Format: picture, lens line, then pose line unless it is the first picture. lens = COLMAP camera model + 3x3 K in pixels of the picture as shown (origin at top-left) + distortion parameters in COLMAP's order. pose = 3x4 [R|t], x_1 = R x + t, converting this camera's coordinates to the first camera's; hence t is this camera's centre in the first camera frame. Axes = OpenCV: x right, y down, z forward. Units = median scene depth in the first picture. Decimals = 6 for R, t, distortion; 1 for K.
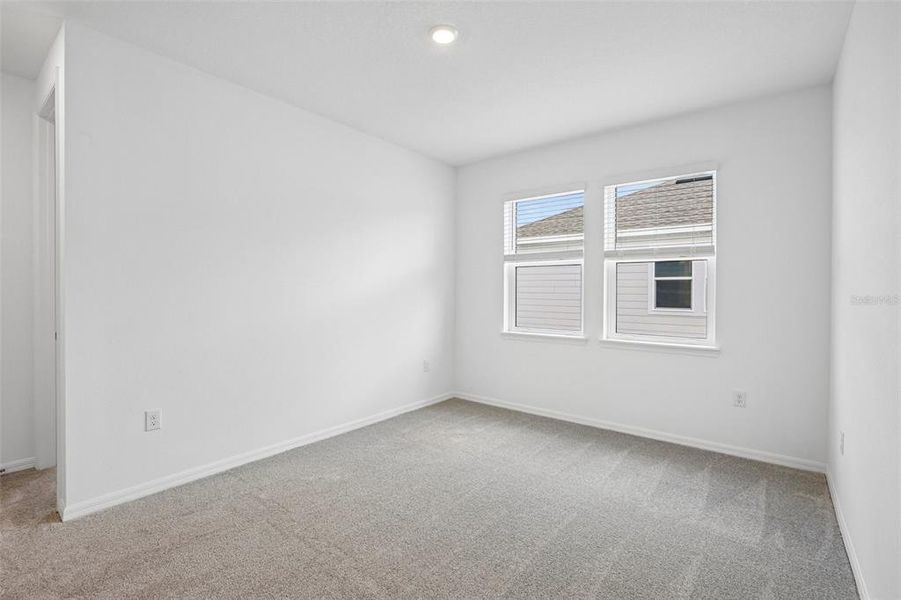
lens RADIAL K [[408.3, 0, 451.3], [0, 408.3, 295.6], [0, 0, 1]] dist [-0.002888, -0.000778]
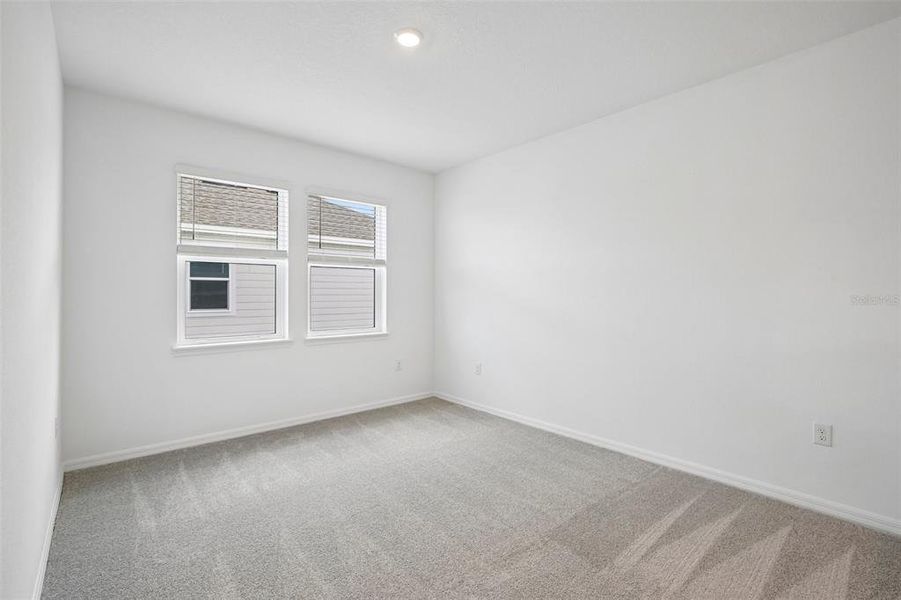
lens RADIAL K [[408.3, 0, 451.3], [0, 408.3, 295.6], [0, 0, 1]] dist [-0.002888, -0.000778]
pose [[0.194589, -0.009626, 0.980838, -0.325996], [0.008424, 0.999931, 0.008142, -0.005142], [-0.980849, 0.006679, 0.194656, 0.234536]]
